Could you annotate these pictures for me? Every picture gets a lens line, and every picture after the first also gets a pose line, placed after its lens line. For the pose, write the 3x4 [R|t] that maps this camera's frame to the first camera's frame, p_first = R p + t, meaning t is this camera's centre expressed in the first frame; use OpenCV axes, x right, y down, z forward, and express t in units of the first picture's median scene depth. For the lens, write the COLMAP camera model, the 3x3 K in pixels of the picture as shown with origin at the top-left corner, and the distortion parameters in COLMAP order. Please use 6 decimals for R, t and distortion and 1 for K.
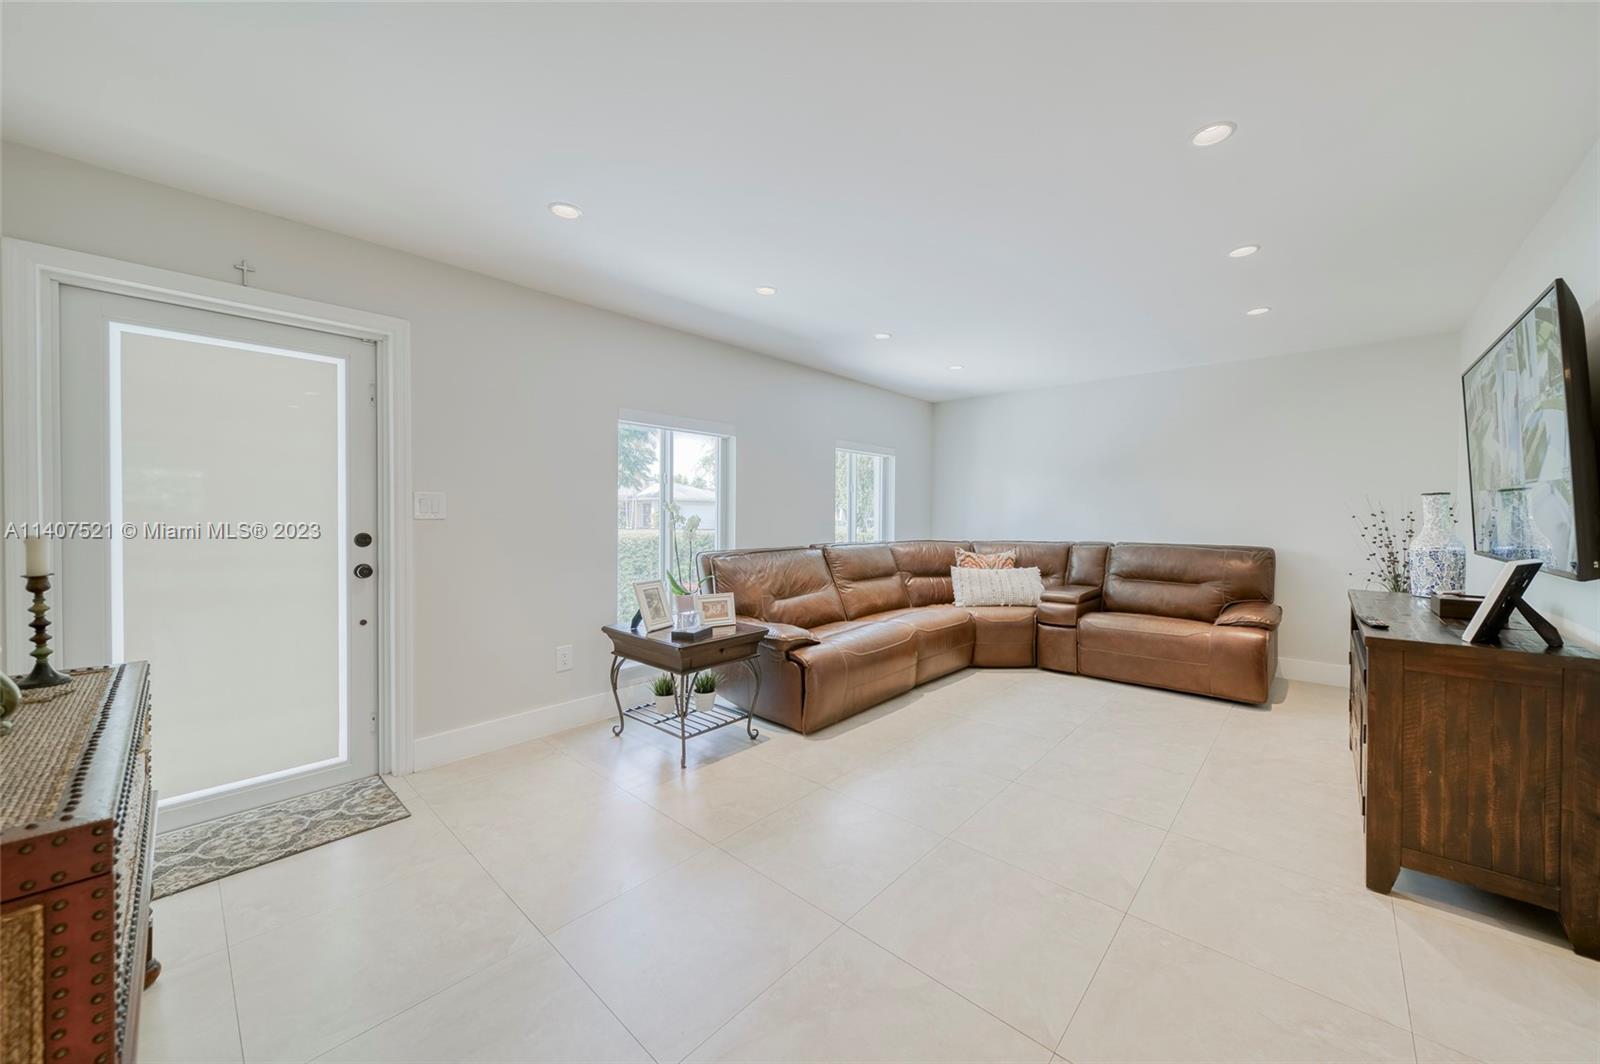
lens RADIAL K [[575.6, 0, 812.8], [0, 575.6, 515.4], [0, 0, 1]] dist [0.000883, 0.000051]
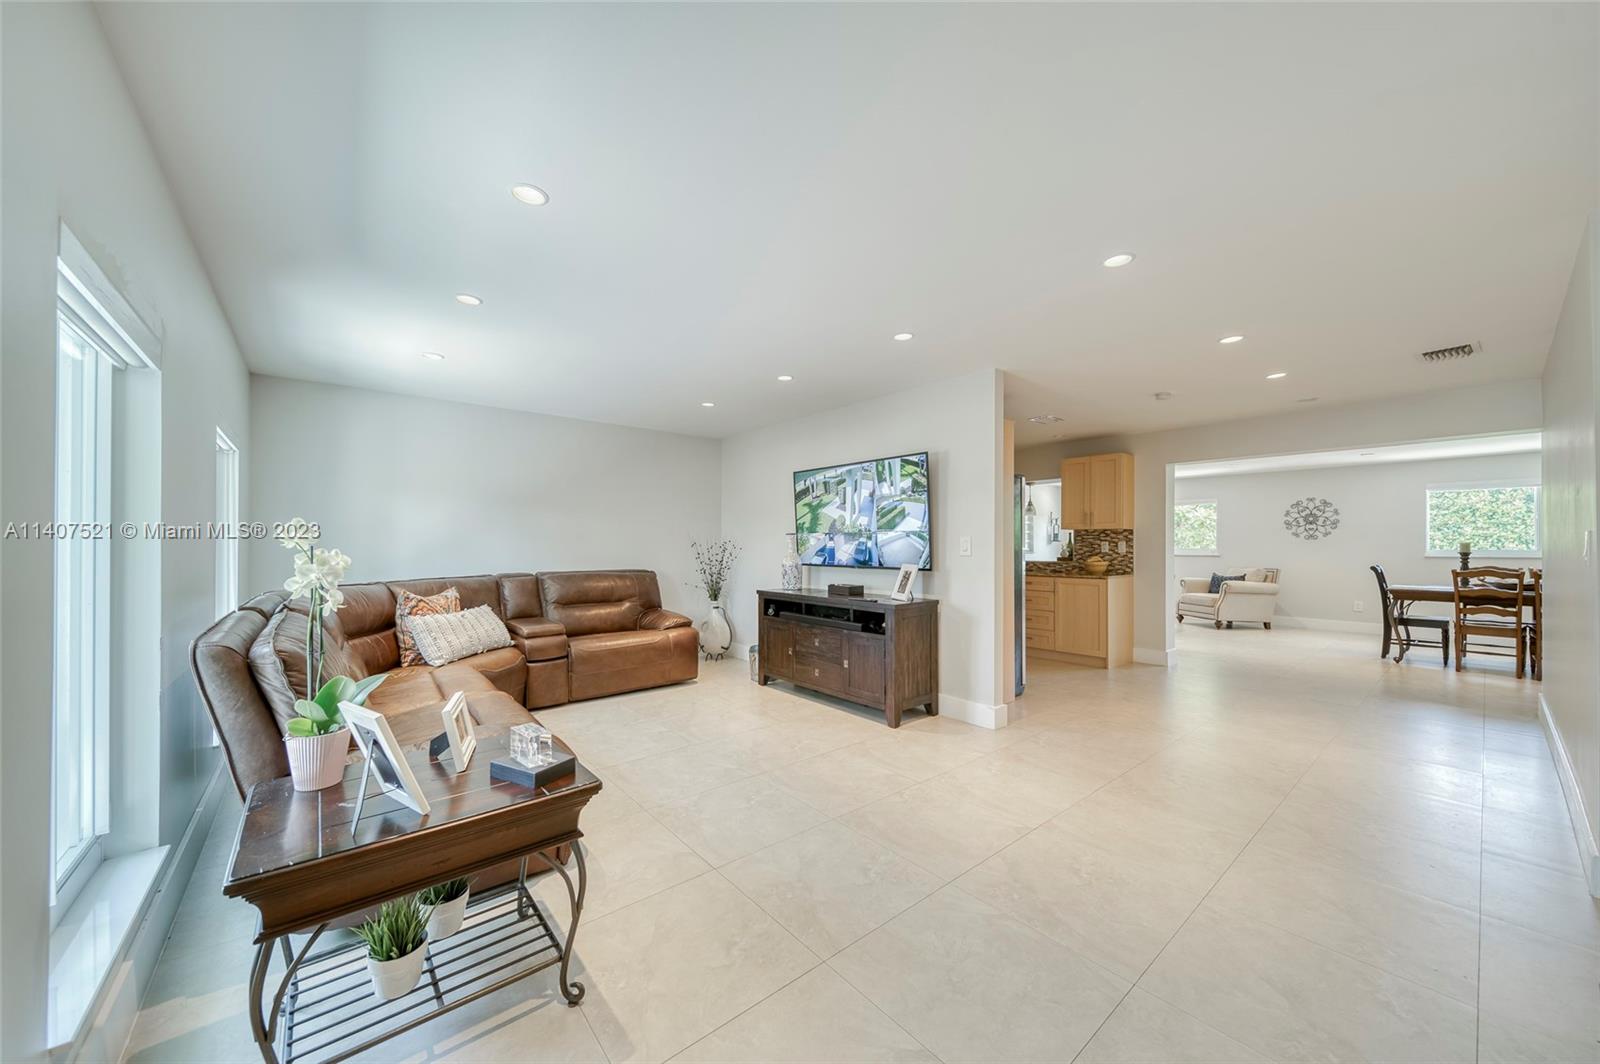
lens RADIAL K [[570.7, 0, 800.0], [0, 570.7, 532.0], [0, 0, 1]] dist [0.000988, 0.000062]
pose [[0.149445, 0.016503, 0.988632, -0.476412], [0.004038, 0.999842, -0.017301, -0.006452], [-0.988762, 0.006578, 0.149355, 0.444184]]
